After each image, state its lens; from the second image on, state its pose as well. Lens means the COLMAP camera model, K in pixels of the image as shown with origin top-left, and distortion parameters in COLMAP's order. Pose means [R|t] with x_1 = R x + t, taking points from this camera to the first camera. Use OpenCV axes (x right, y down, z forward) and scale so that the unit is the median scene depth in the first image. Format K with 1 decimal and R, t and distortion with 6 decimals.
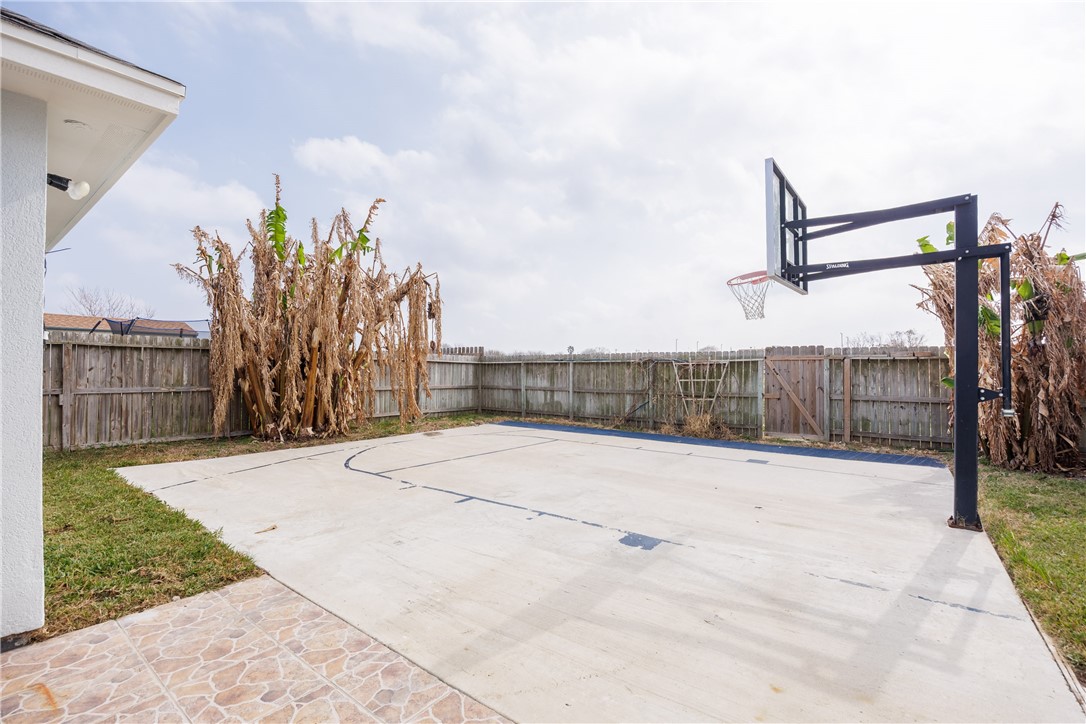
lens RADIAL K [[471.9, 0, 543.0], [0, 471.9, 362.0], [0, 0, 1]] dist [-0.018818, 0.000266]
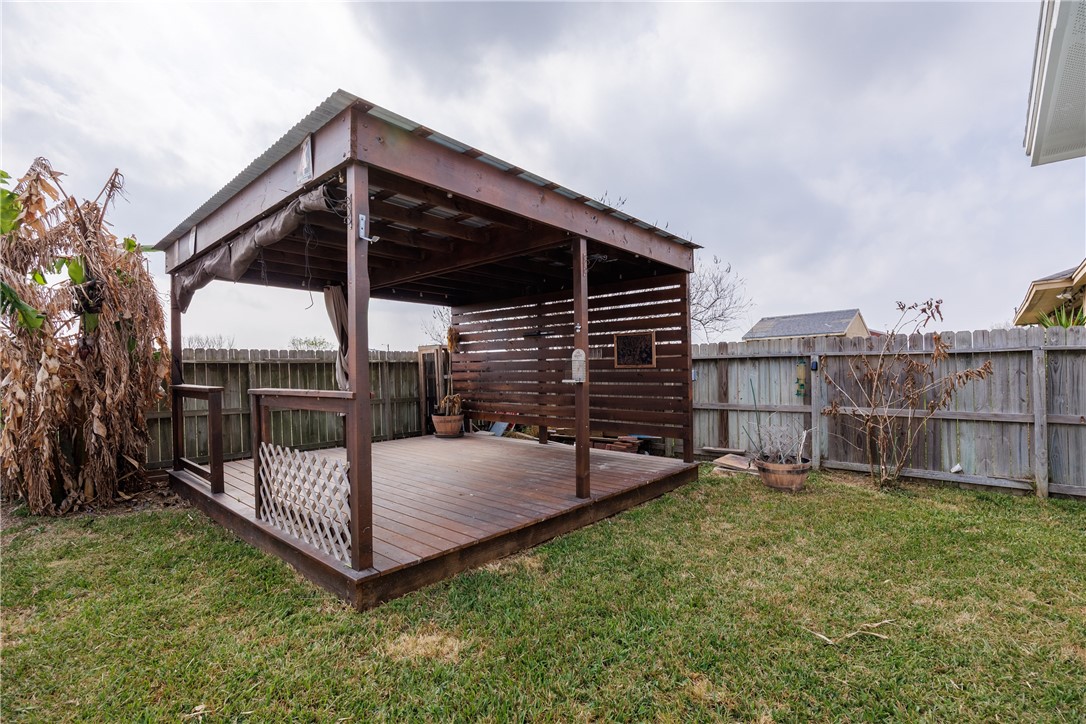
lens RADIAL K [[496.3, 0, 543.0], [0, 496.3, 362.0], [0, 0, 1]] dist [-0.001202, -0.008192]
pose [[0.090828, 0.009755, 0.995819, 0.215495], [0.006082, 0.999928, -0.010350, 0.002619], [-0.995848, 0.006996, 0.090762, 0.118514]]
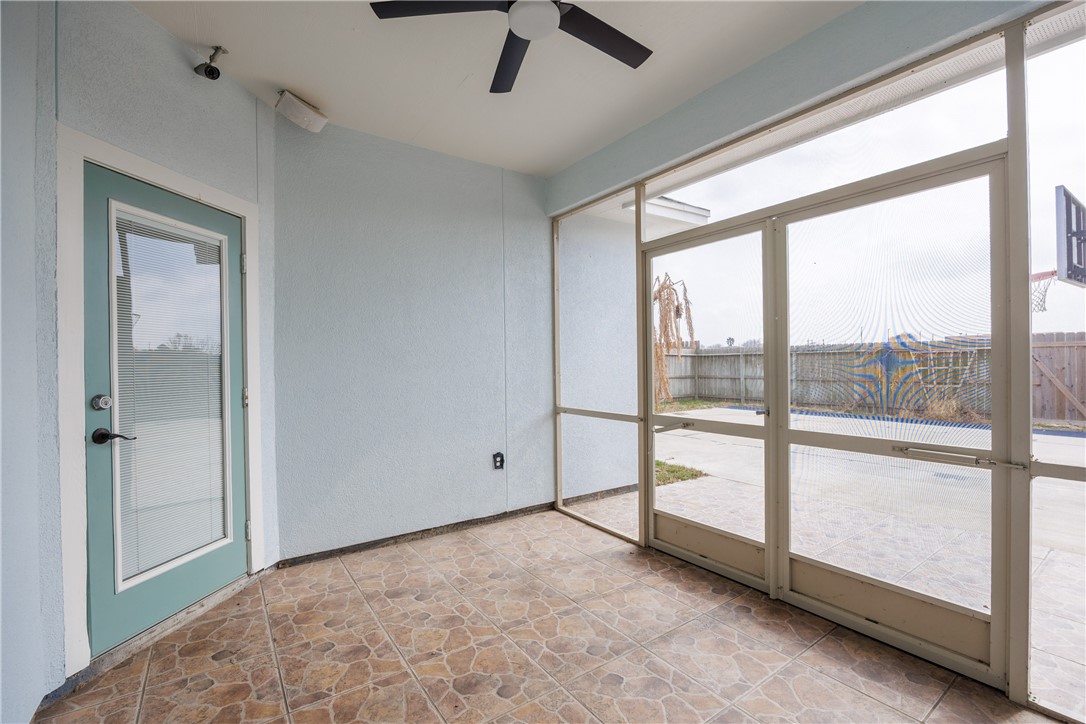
lens RADIAL K [[471.0, 0, 552.9], [0, 471.0, 362.2], [0, 0, 1]] dist [-0.015643, 0.000569]
pose [[0.954688, -0.011079, -0.297403, -0.212655], [0.014839, 0.999836, 0.010388, 0.003221], [0.297239, -0.014330, 0.954696, -0.280254]]
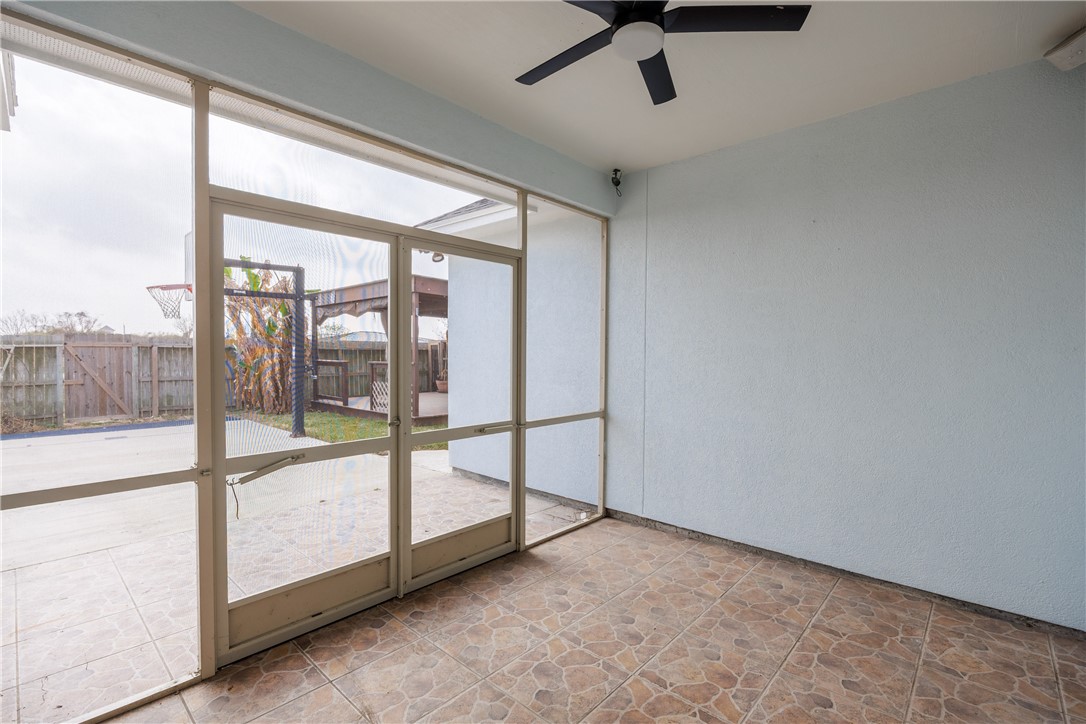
lens RADIAL K [[489.1, 0, 538.5], [0, 489.1, 361.9], [0, 0, 1]] dist [-0.018767, 0.000144]
pose [[0.102493, -0.017154, 0.994586, -0.460970], [-0.015865, 0.999696, 0.018877, -0.006346], [-0.994607, -0.017714, 0.102190, -0.094847]]
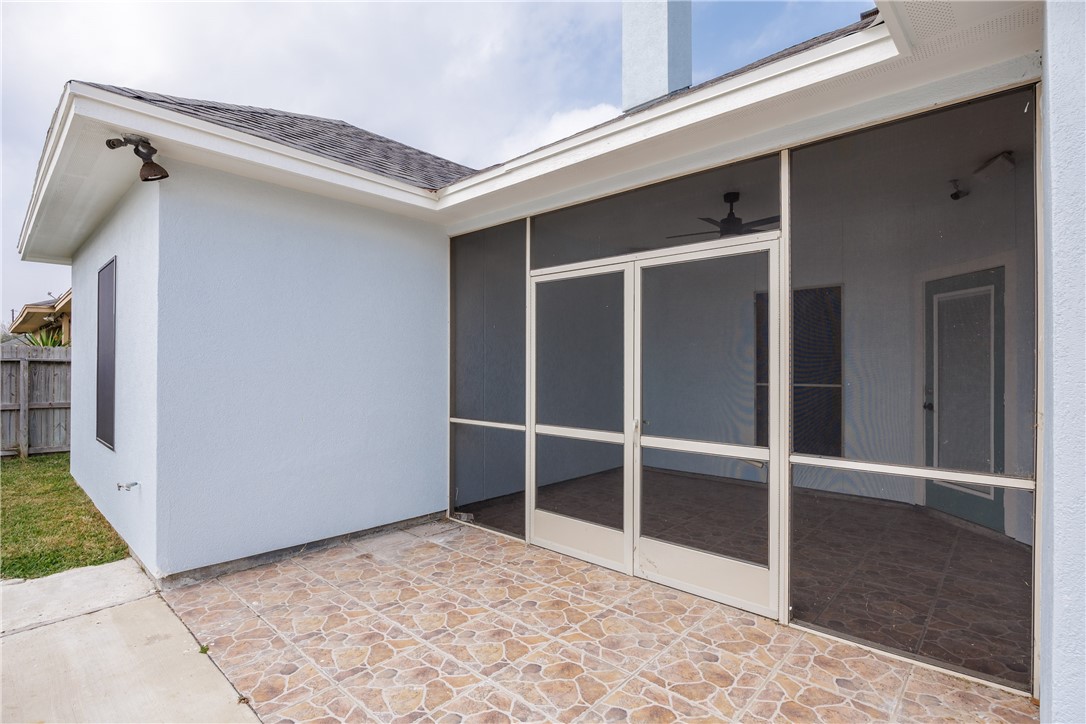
lens RADIAL K [[528.8, 0, 543.0], [0, 528.8, 362.0], [0, 0, 1]] dist [-0.017987, 0.000148]
pose [[-0.995033, -0.000312, 0.099541, -0.144432], [-0.001805, 0.999887, -0.014914, 0.000647], [-0.099526, -0.015019, -0.994922, 0.400313]]
